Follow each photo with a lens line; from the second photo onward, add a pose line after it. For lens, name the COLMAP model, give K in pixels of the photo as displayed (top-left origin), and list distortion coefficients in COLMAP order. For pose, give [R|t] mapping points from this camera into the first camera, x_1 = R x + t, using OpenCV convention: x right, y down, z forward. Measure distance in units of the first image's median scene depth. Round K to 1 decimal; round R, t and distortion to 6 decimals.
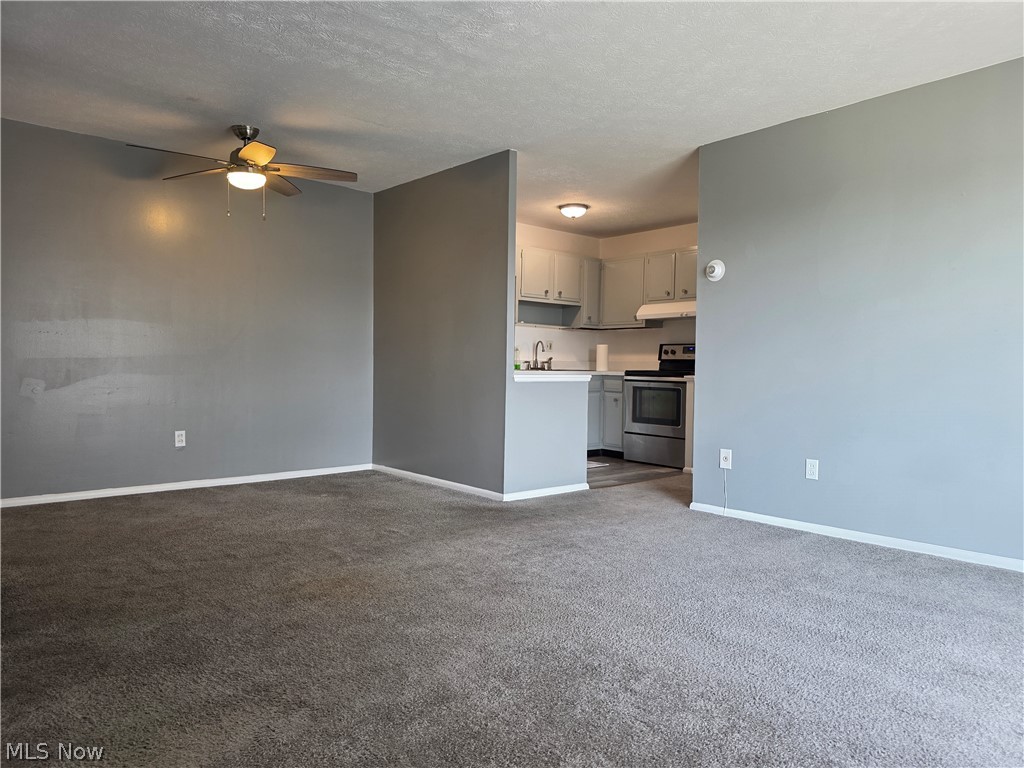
lens RADIAL K [[682.7, 0, 526.0], [0, 682.7, 382.3], [0, 0, 1]] dist [0.057604, -0.063548]
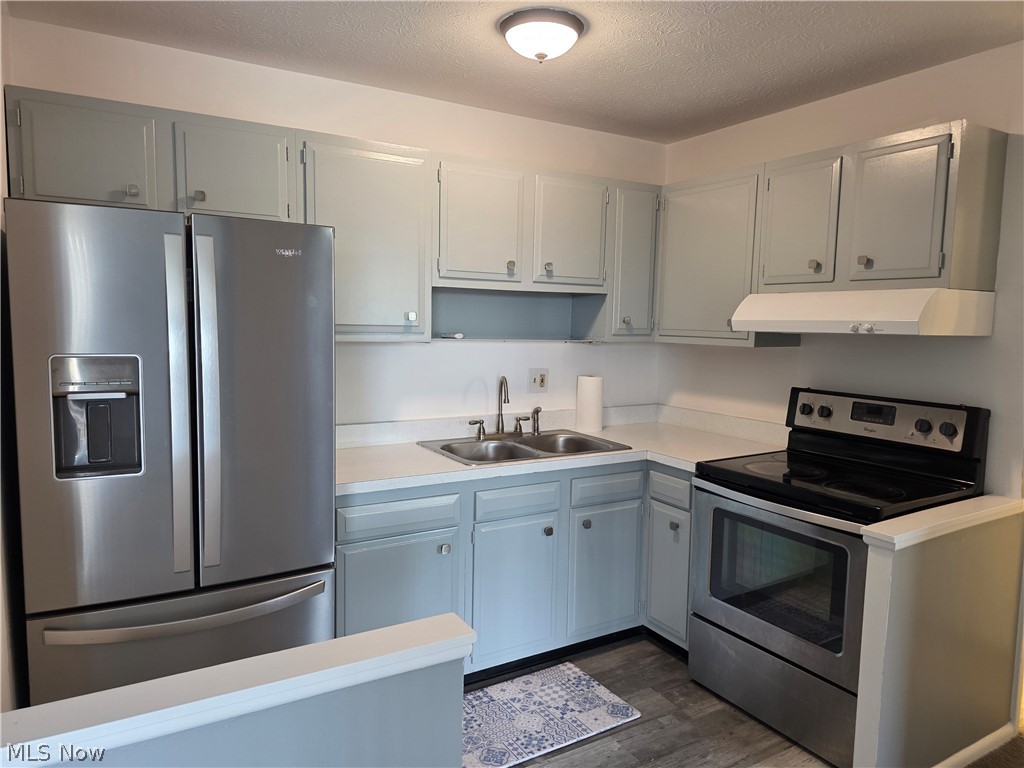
lens RADIAL K [[682.7, 0, 526.0], [0, 682.7, 382.3], [0, 0, 1]] dist [0.057604, -0.063548]
pose [[0.982460, 0.021290, -0.185252, 0.116817], [-0.009091, 0.997748, 0.066452, -0.086771], [0.186249, -0.063603, 0.980442, 0.571537]]
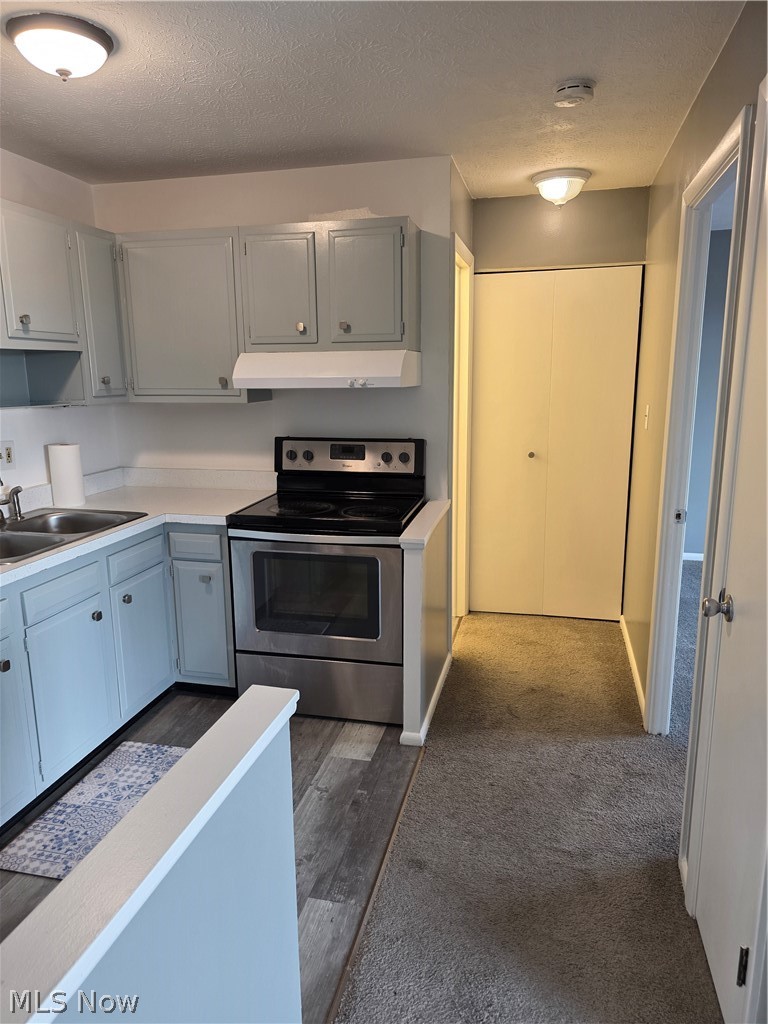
lens RADIAL K [[682.7, 0, 378.6], [0, 682.7, 513.2], [0, 0, 1]] dist [0.057604, -0.063548]
pose [[0.827263, -0.134128, 0.545569, -0.009385], [0.033369, 0.981099, 0.190605, -0.093506], [-0.560823, -0.139476, 0.816103, 0.579509]]
